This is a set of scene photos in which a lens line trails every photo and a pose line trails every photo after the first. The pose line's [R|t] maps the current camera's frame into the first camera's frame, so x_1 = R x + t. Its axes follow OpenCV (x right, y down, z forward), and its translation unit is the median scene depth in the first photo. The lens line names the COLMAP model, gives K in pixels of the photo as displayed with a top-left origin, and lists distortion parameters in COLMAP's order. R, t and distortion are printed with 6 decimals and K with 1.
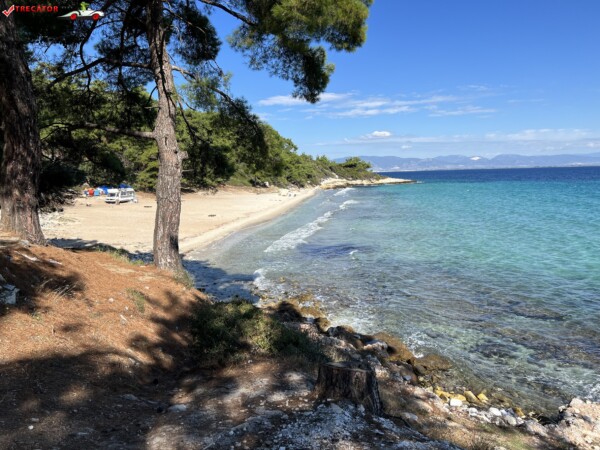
lens RADIAL K [[440.5, 0, 300.2], [0, 440.5, 225.0], [0, 0, 1]] dist [0.054083, -0.049146]
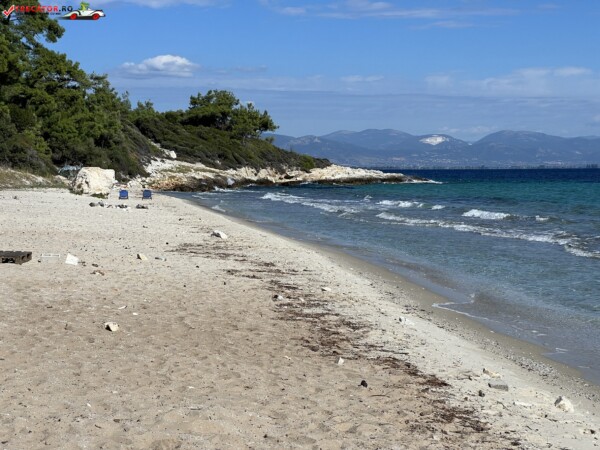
lens RADIAL K [[1298.2, 0, 309.5], [0, 1298.2, 220.3], [0, 0, 1]] dist [0.183928, 0.000000]
pose [[0.960948, 0.008351, 0.276604, -0.077545], [0.014120, 0.996763, -0.079147, -0.000470], [-0.276370, 0.079961, 0.957719, 0.230690]]
